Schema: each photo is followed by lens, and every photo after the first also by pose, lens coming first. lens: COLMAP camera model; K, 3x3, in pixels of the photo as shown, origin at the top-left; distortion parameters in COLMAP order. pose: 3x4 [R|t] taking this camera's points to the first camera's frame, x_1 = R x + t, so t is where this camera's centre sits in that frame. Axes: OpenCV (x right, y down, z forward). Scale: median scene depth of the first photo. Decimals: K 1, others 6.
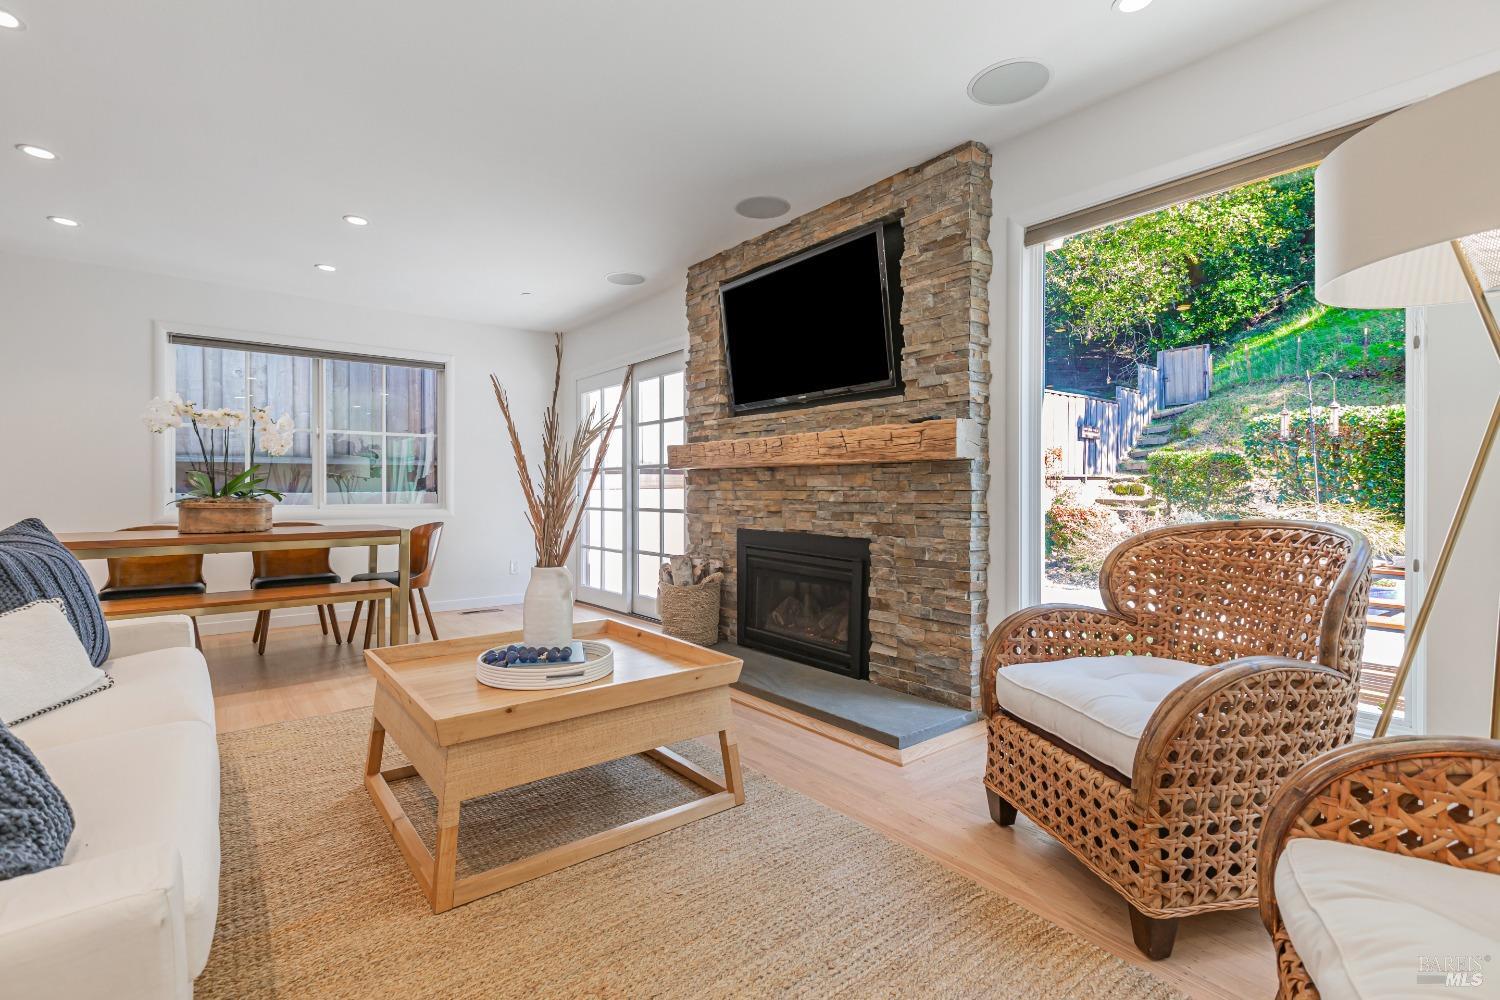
lens RADIAL K [[692.7, 0, 748.6], [0, 692.7, 483.7], [0, 0, 1]] dist [0.008670, -0.001110]
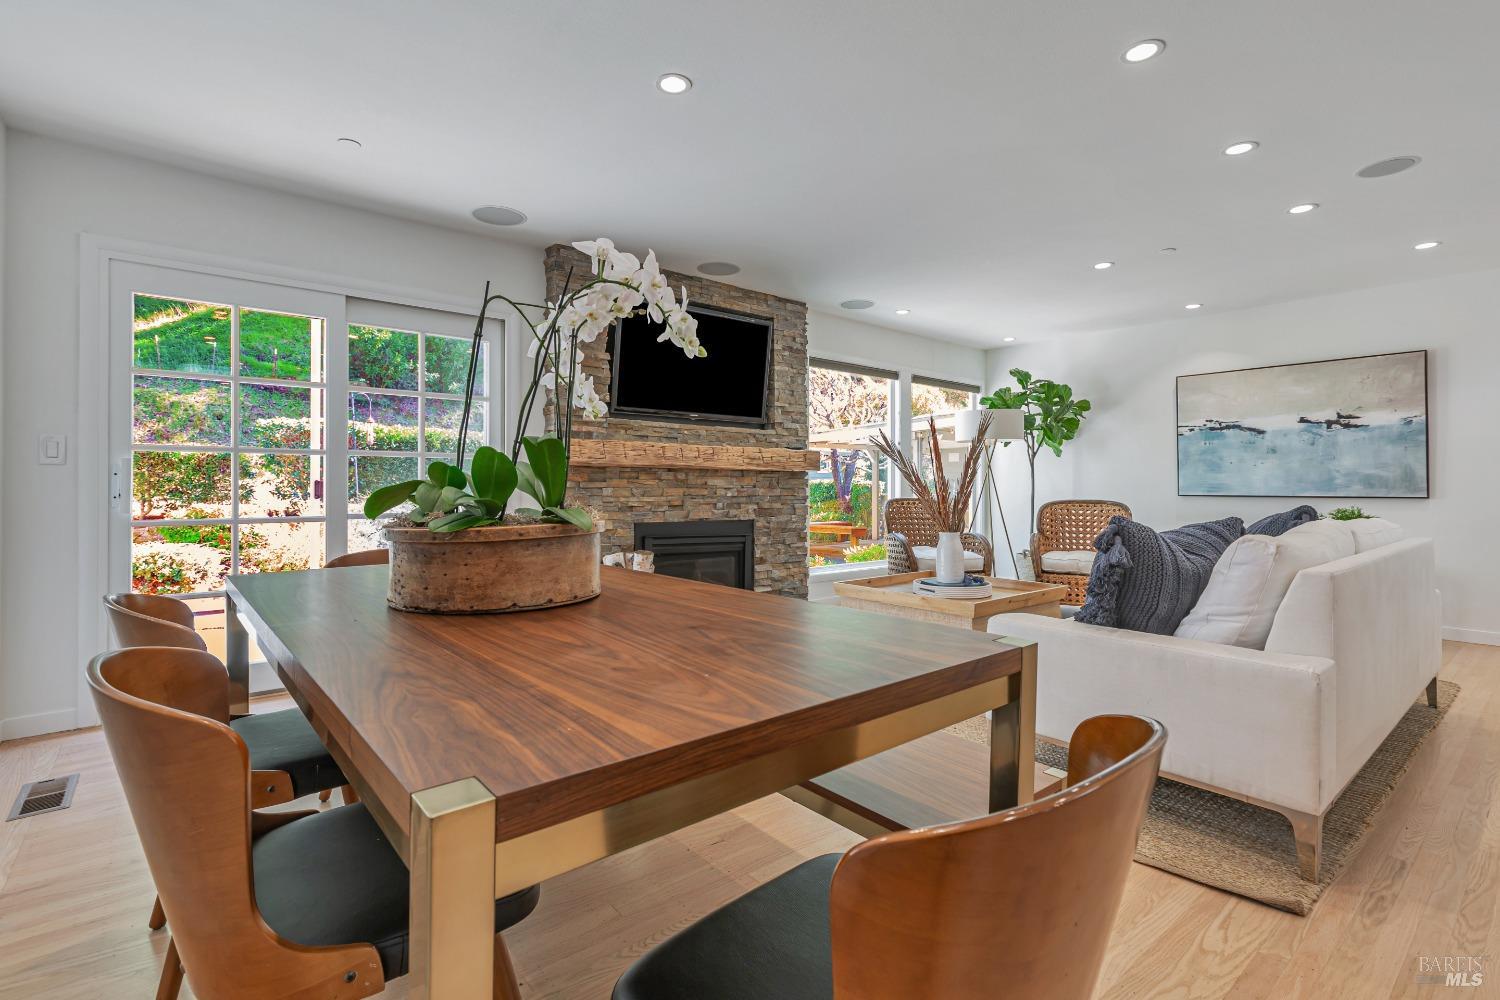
lens RADIAL K [[692.7, 0, 752.8], [0, 692.7, 475.4], [0, 0, 1]] dist [0.008670, -0.001110]
pose [[-0.021431, 0.022707, 0.999512, -1.332227], [-0.006747, 0.999716, -0.022857, 0.016326], [-0.999748, -0.007234, -0.021272, 1.014089]]
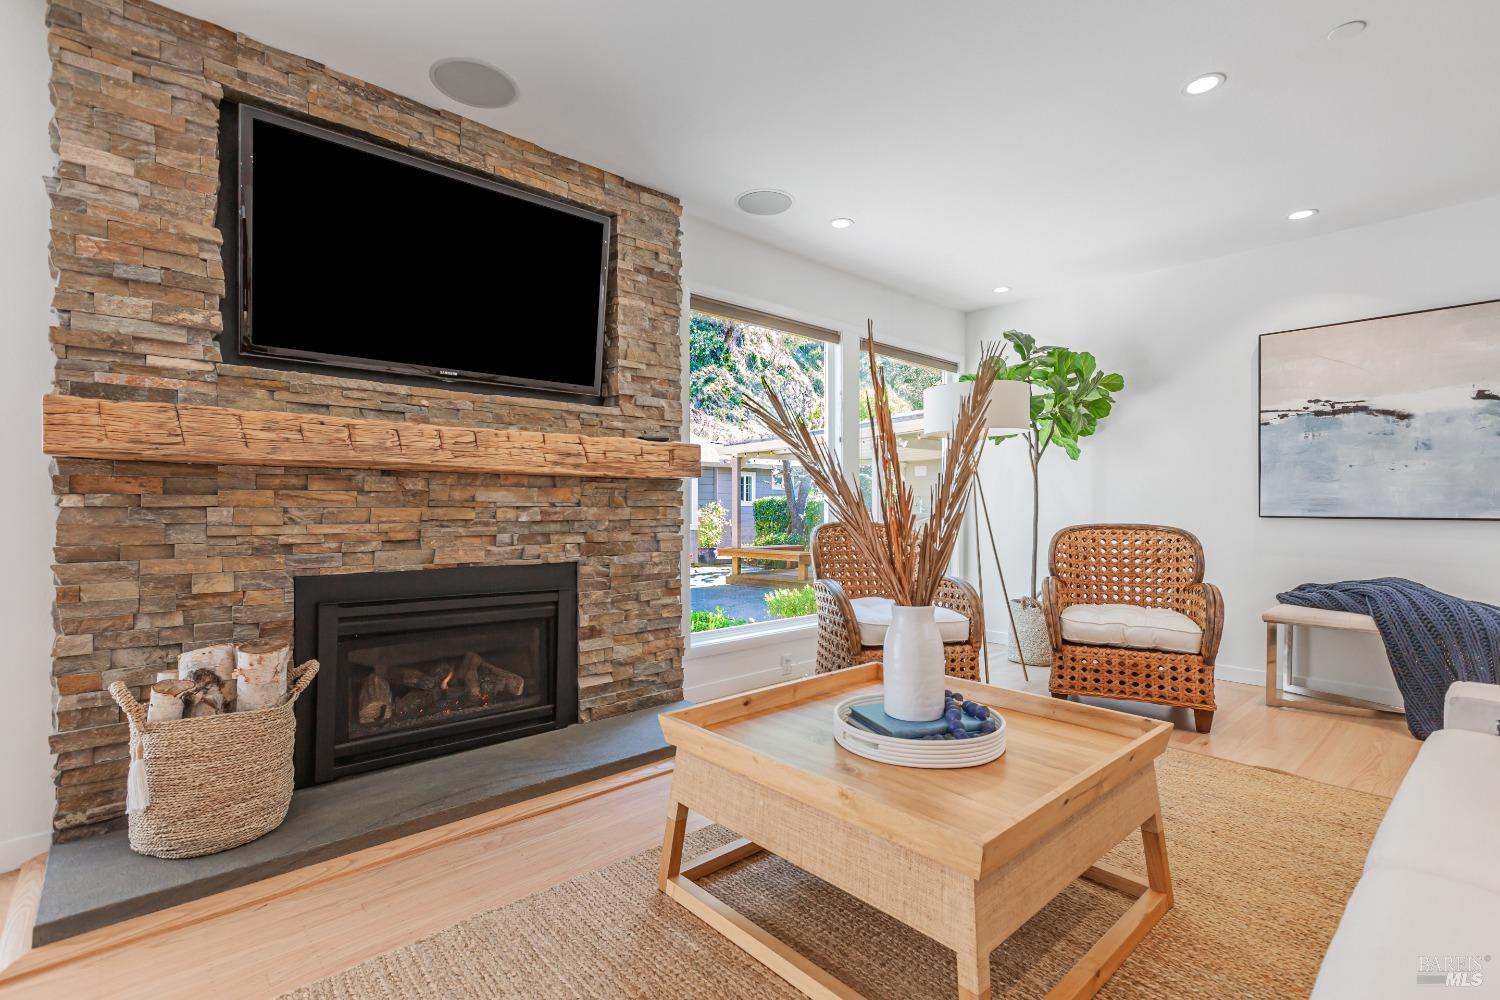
lens RADIAL K [[692.7, 0, 746.1], [0, 692.7, 510.8], [0, 0, 1]] dist [0.008670, -0.001110]
pose [[-0.057894, -0.002345, 0.998320, -0.703321], [-0.004827, 0.999986, 0.002069, 0.011506], [-0.998311, -0.004699, -0.057904, 0.819326]]
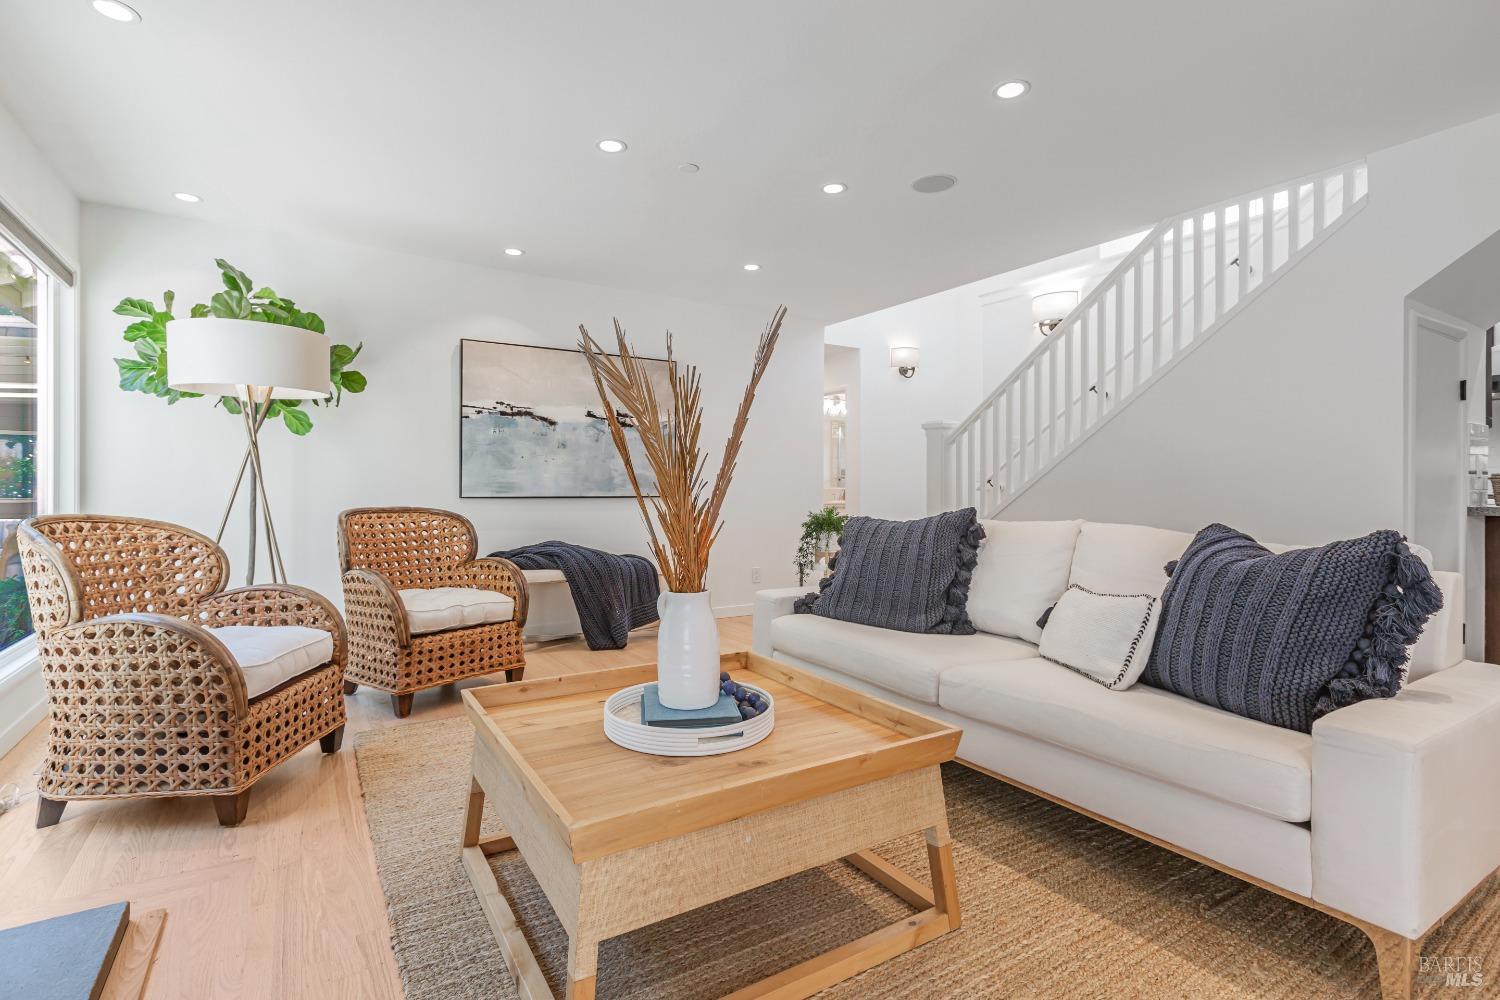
lens RADIAL K [[712.7, 0, 752.1], [0, 712.7, 494.5], [0, 0, 1]] dist [-0.000943, -0.000293]
pose [[-0.992711, 0.004403, 0.120436, -0.307757], [0.004978, 0.999978, 0.004470, 0.010070], [-0.120413, 0.005037, -0.992711, 1.176662]]
